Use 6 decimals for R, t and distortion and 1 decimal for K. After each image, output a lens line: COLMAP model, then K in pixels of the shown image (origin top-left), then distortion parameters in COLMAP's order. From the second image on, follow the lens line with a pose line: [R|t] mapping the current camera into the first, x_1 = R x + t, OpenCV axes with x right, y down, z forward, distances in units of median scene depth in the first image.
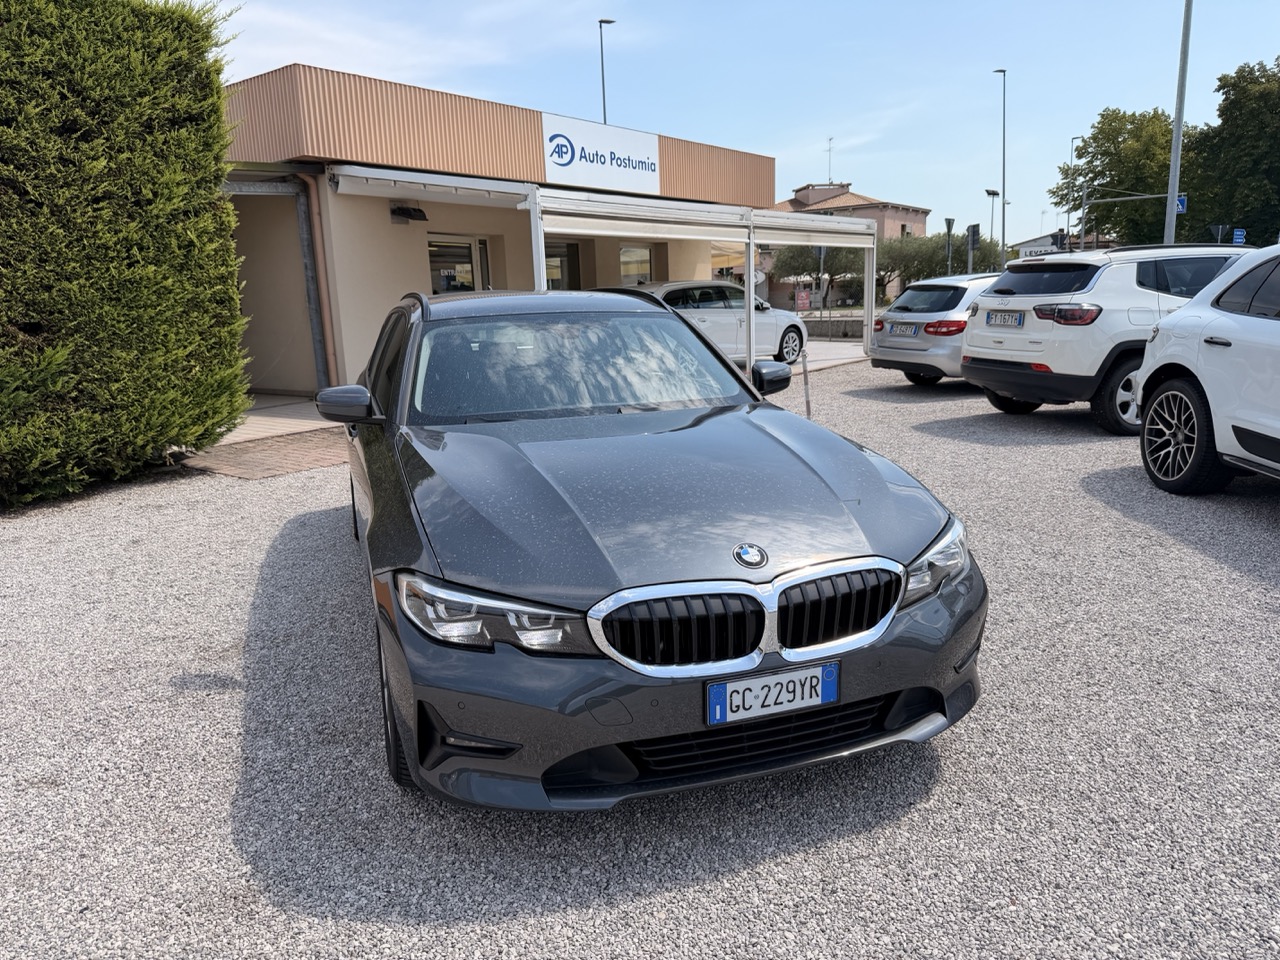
lens RADIAL K [[917.0, 0, 634.0], [0, 917.0, 482.5], [0, 0, 1]] dist [0.027936, -0.048155]
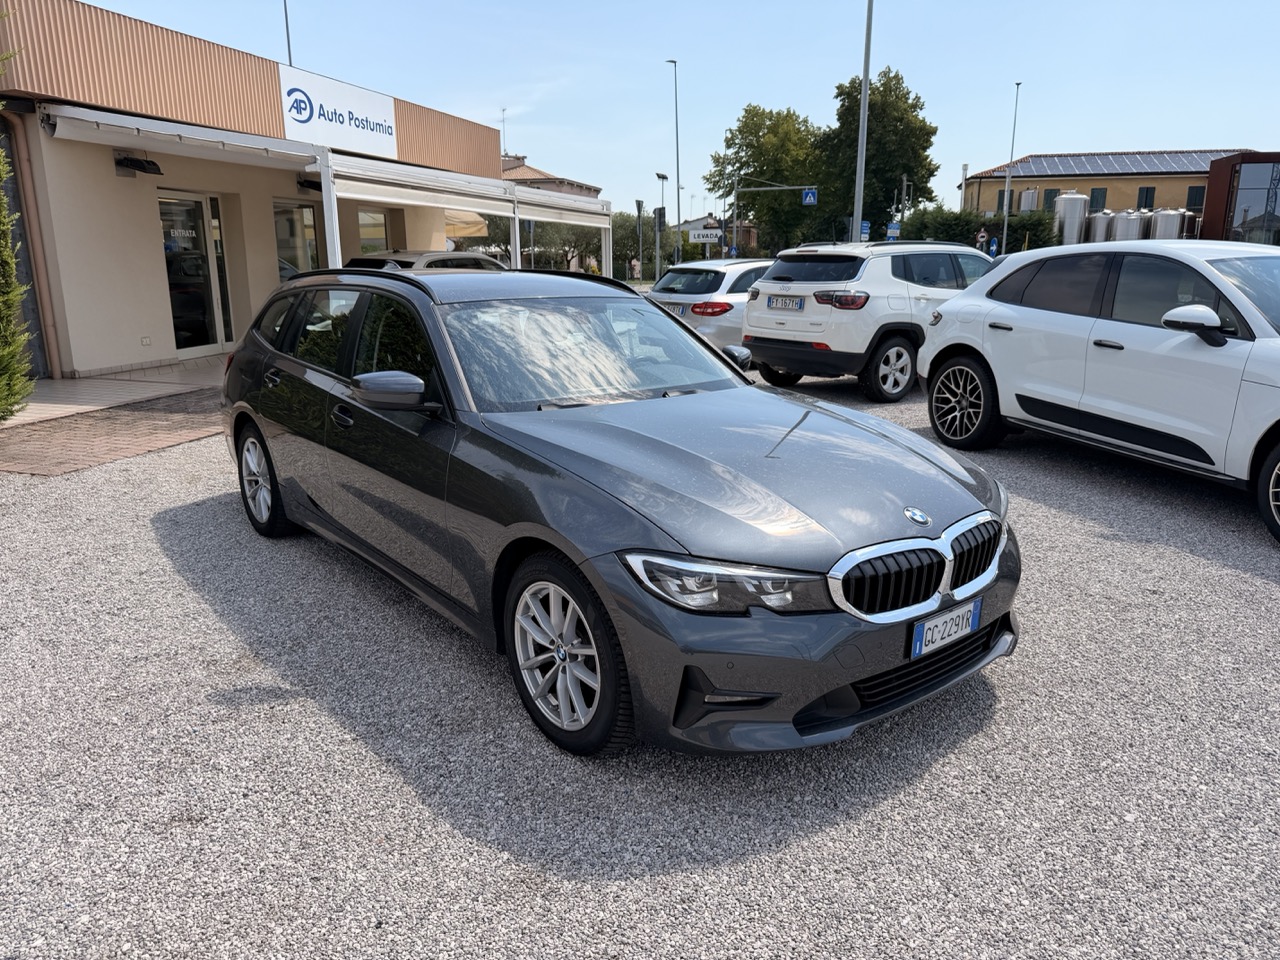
lens RADIAL K [[917.0, 0, 629.6], [0, 917.0, 492.2], [0, 0, 1]] dist [0.027936, -0.048155]
pose [[0.933583, -0.055604, 0.354021, -0.231629], [0.040688, 0.997948, 0.049443, -0.009233], [-0.356044, -0.031755, 0.933929, 0.005253]]
